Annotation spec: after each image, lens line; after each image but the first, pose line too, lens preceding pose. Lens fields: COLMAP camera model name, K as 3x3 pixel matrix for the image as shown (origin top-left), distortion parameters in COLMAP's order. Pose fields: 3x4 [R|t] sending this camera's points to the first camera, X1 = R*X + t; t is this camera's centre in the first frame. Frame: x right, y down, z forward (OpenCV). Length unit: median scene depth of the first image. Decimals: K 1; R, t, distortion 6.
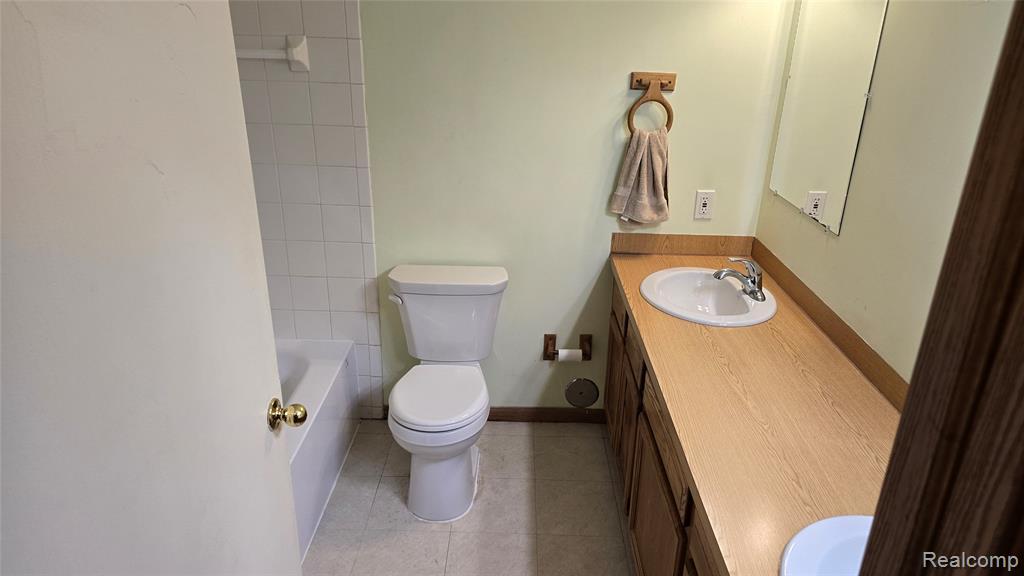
lens RADIAL K [[686.4, 0, 512.0], [0, 686.4, 288.0], [0, 0, 1]] dist [0.057724, -0.064843]
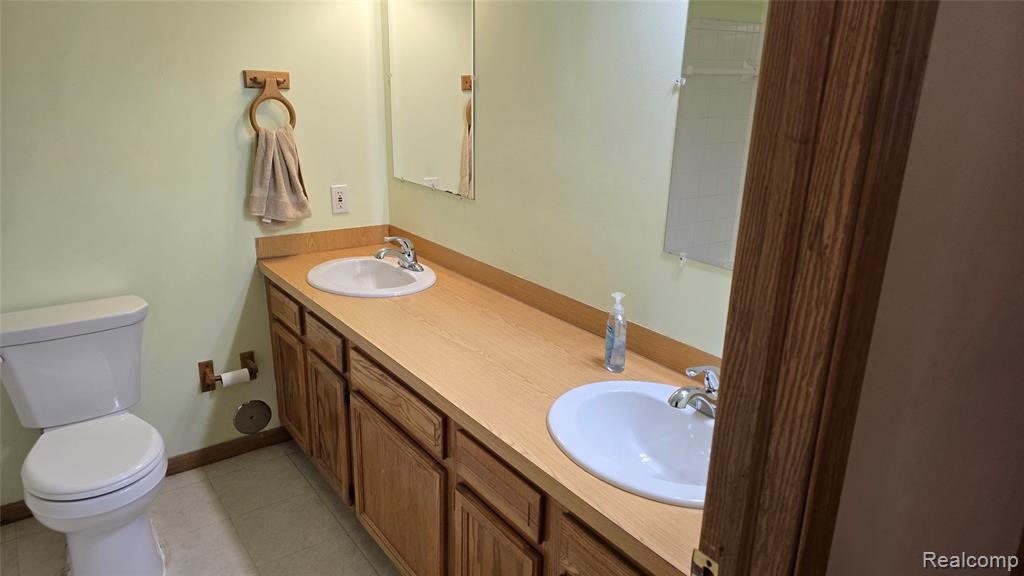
lens RADIAL K [[686.4, 0, 512.0], [0, 686.4, 288.0], [0, 0, 1]] dist [0.057724, -0.064843]
pose [[0.797197, -0.182188, 0.575573, -0.139880], [0.220387, 0.975406, 0.003501, 0.064997], [-0.562055, 0.124058, 0.817743, 0.026970]]
